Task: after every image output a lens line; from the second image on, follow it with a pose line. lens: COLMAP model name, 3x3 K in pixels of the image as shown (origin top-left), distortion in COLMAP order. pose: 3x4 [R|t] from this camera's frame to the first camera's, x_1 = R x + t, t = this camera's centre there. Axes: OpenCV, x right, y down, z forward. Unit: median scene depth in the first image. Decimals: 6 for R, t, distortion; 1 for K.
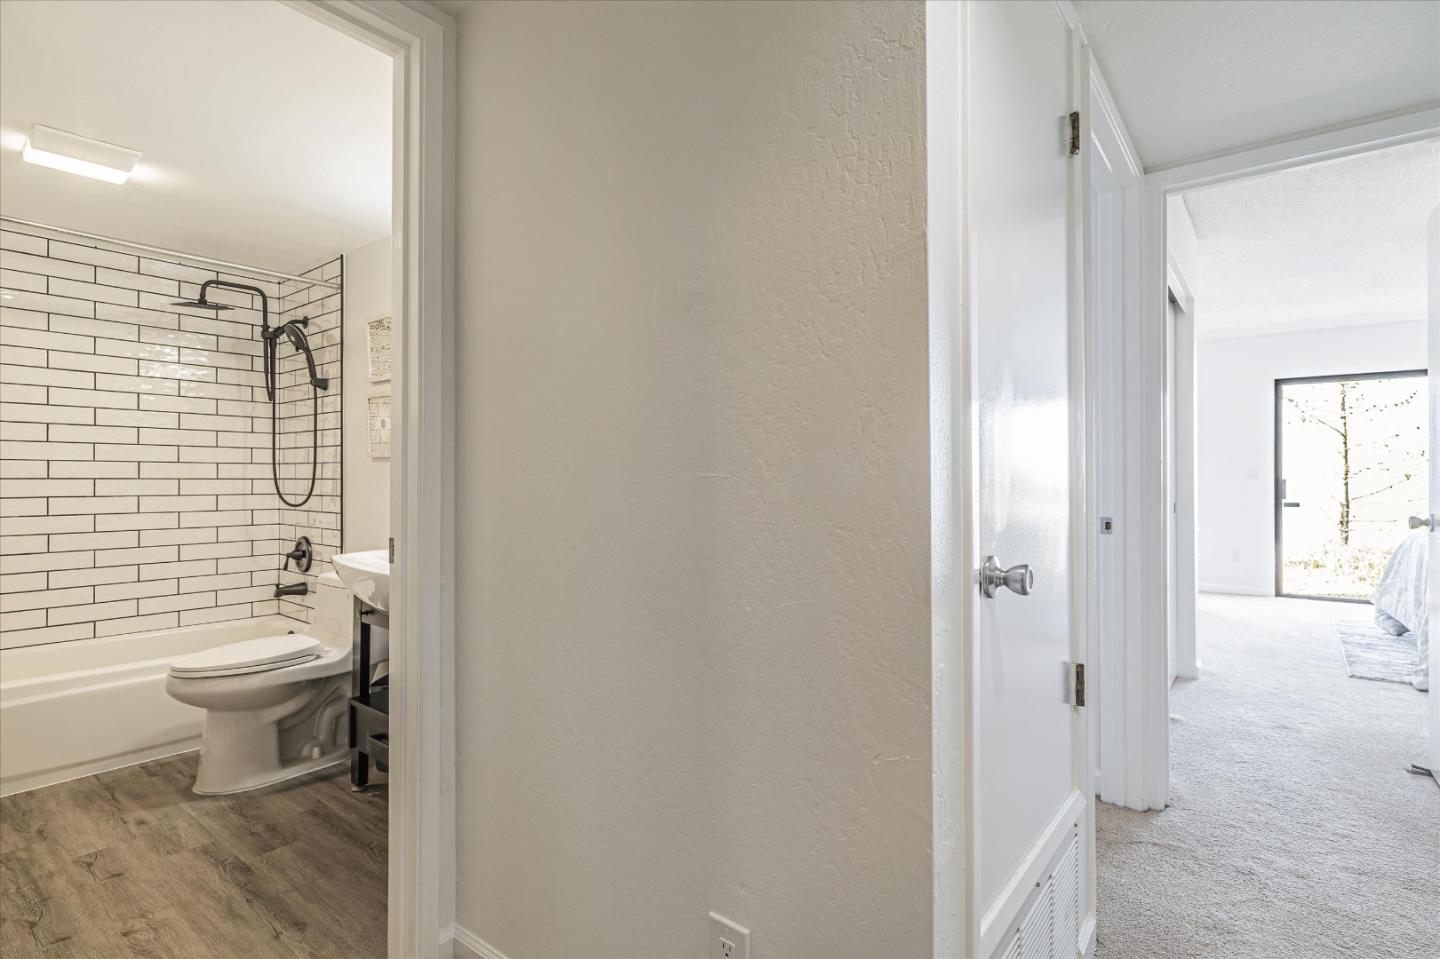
lens RADIAL K [[713.1, 0, 693.9], [0, 713.1, 475.2], [0, 0, 1]] dist [0.000107, 0.000798]
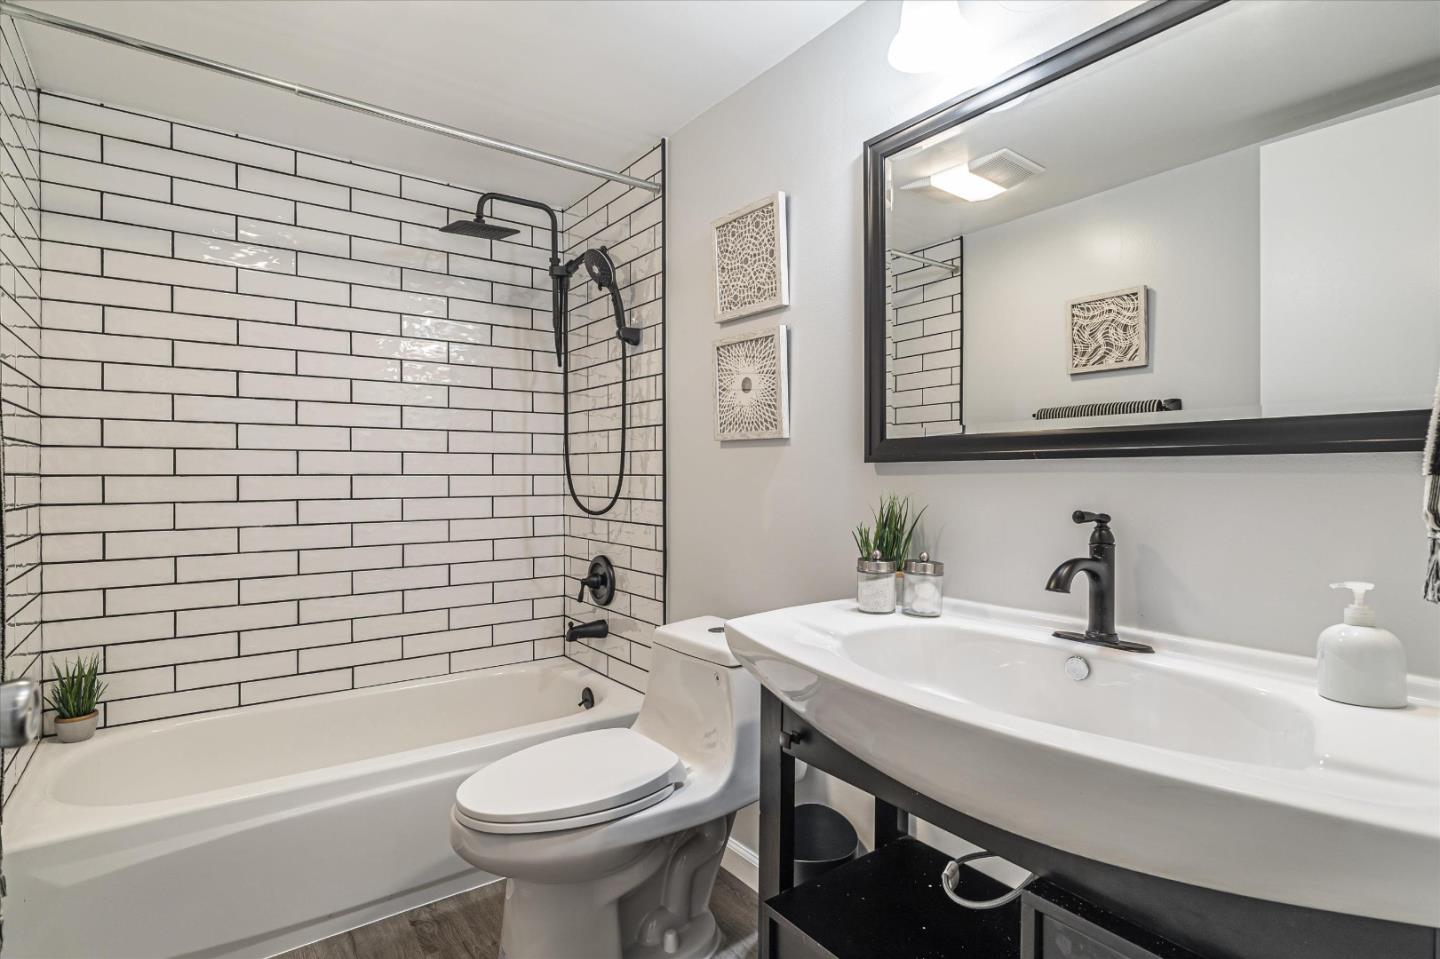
lens RADIAL K [[717.1, 0, 715.9], [0, 717.1, 476.3], [0, 0, 1]] dist [-0.001495, 0.000568]
pose [[0.970884, -0.000364, -0.239550, -0.277977], [0.002317, 0.999966, 0.007872, 0.001391], [0.239539, -0.008198, 0.970852, 0.347998]]
